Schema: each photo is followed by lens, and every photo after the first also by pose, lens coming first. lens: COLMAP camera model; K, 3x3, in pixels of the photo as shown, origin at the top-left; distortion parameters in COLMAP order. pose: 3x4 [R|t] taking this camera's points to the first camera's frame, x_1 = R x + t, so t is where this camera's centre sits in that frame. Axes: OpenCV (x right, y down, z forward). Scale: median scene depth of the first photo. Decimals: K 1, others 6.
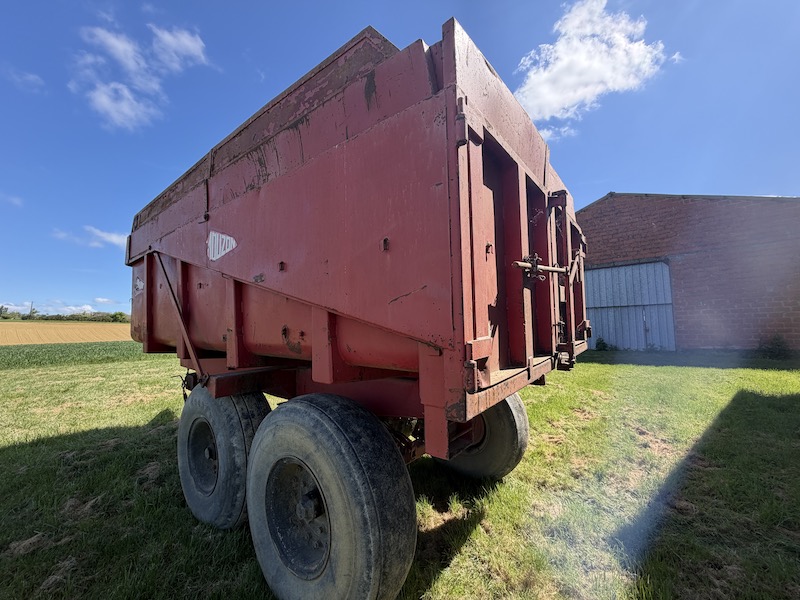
lens RADIAL K [[323.9, 0, 396.5], [0, 323.9, 299.8], [0, 0, 1]] dist [-0.000884, 0.000453]
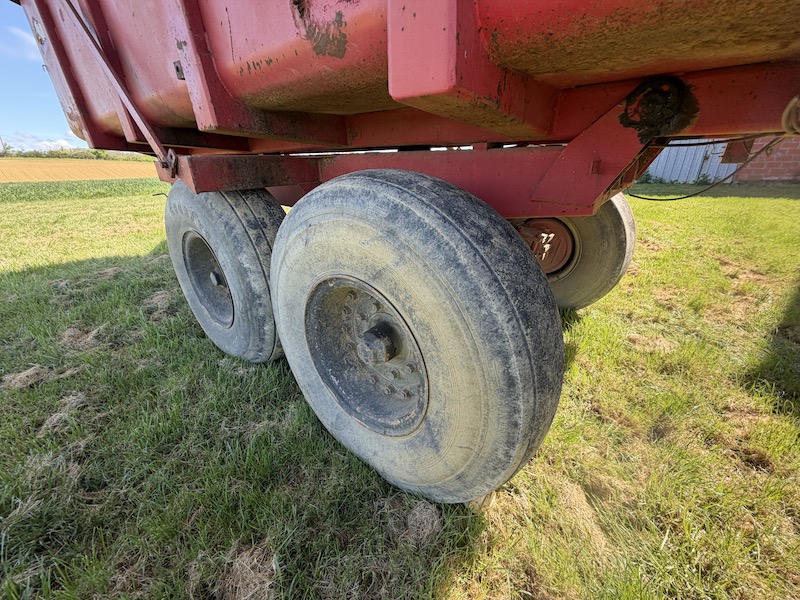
lens RADIAL K [[323.9, 0, 398.7], [0, 323.9, 306.1], [0, 0, 1]] dist [-0.000884, 0.000453]
pose [[0.999908, 0.004447, -0.012779, -0.175124], [0.002180, 0.879131, 0.476575, 0.205675], [0.013354, -0.476559, 0.879041, 0.376448]]
